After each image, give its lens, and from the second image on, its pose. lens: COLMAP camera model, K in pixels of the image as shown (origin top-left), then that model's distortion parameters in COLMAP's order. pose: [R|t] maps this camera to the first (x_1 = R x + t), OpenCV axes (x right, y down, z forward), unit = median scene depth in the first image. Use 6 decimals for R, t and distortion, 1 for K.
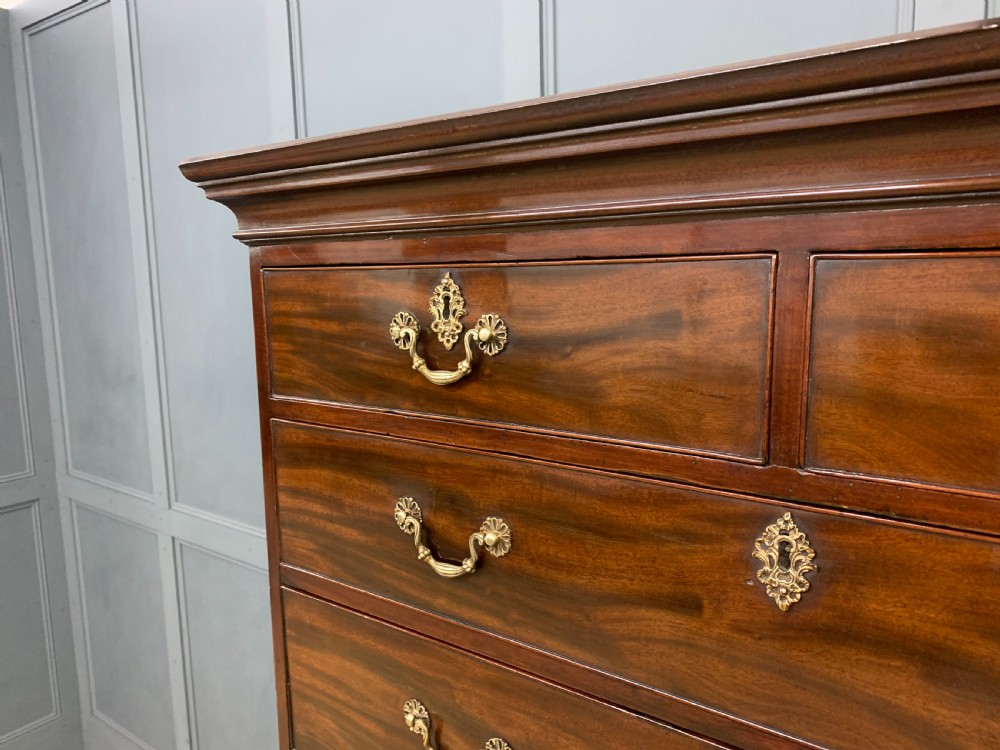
lens RADIAL K [[763.2, 0, 507.0], [0, 763.2, 374.8], [0, 0, 1]] dist [0.102273, -0.212716]
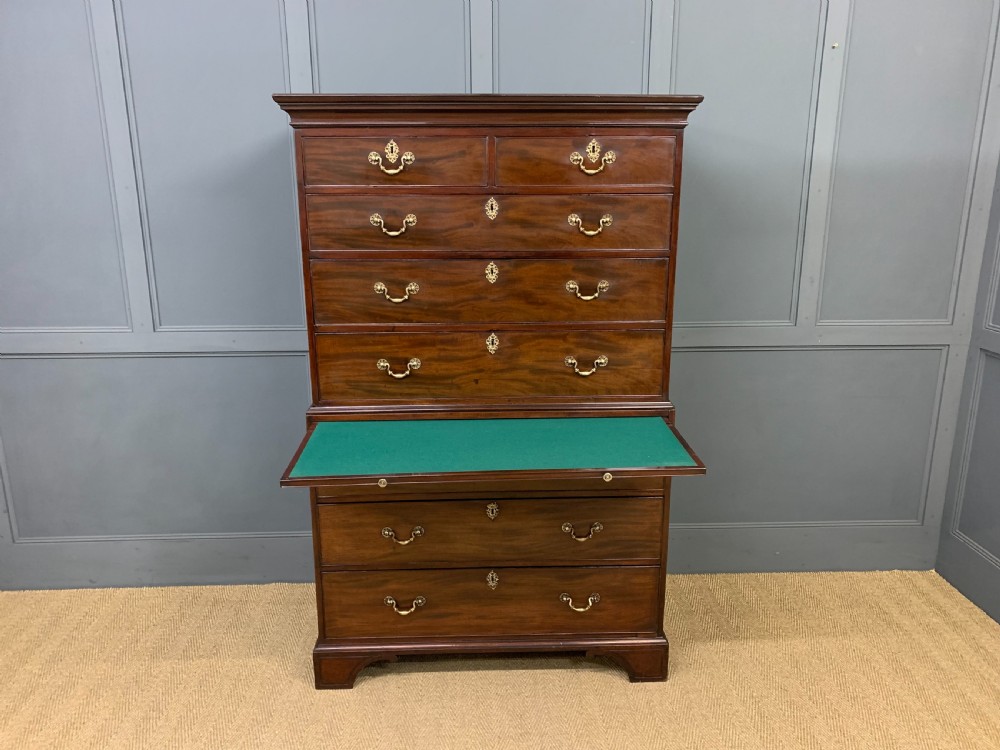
lens RADIAL K [[763.2, 0, 507.0], [0, 763.2, 374.8], [0, 0, 1]] dist [0.102273, -0.212716]
pose [[0.775619, -0.140239, 0.615425, -1.907131], [0.077715, 0.988805, 0.127379, 0.495418], [-0.626398, -0.050970, 0.777835, -1.995465]]
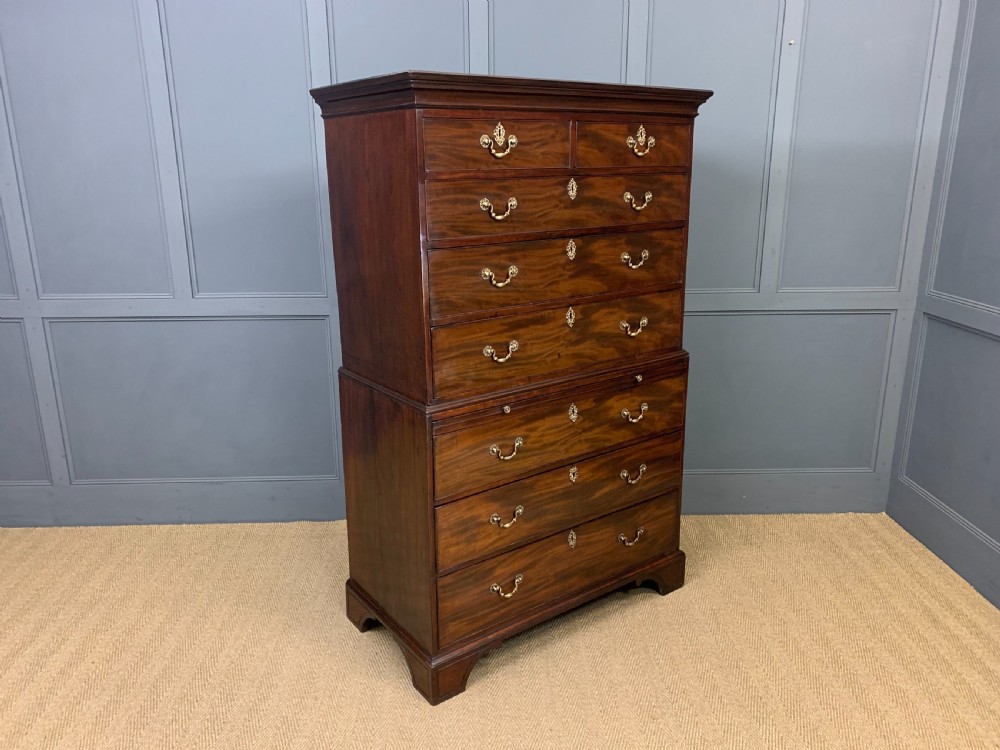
lens RADIAL K [[774.8, 0, 500.0], [0, 774.8, 375.0], [0, 0, 1]] dist [0.042669, -0.014941]
pose [[0.283089, -0.246278, 0.926935, -3.481092], [0.135225, 0.967064, 0.215641, 0.199690], [-0.949513, 0.064299, 0.307069, 0.026982]]
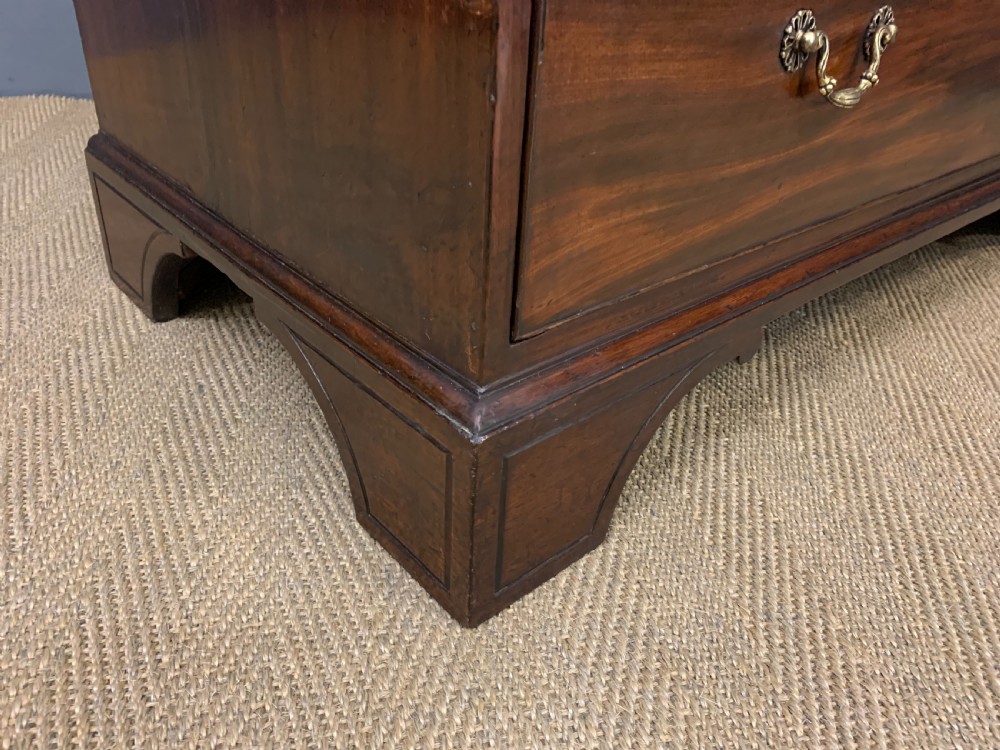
lens RADIAL K [[763.2, 0, 507.0], [0, 763.2, 374.8], [0, 0, 1]] dist [0.102273, -0.212716]
pose [[0.190082, -0.485418, 0.853369, -0.971990], [0.074223, 0.873834, 0.480527, 1.962114], [-0.978959, -0.028000, 0.202129, 1.415287]]
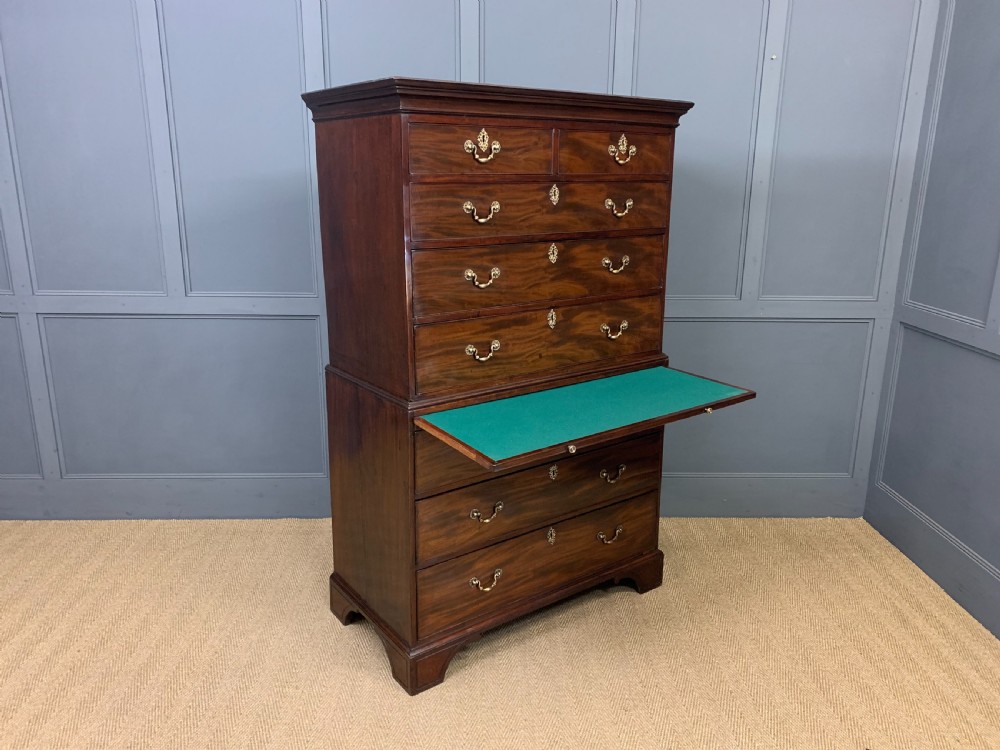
lens RADIAL K [[773.1, 0, 502.5], [0, 773.1, 374.9], [0, 0, 1]] dist [0.049157, -0.025780]
pose [[0.280724, -0.232060, 0.931312, -3.563420], [0.119255, 0.971245, 0.206063, 0.232964], [-0.952351, 0.053217, 0.300326, -0.075359]]
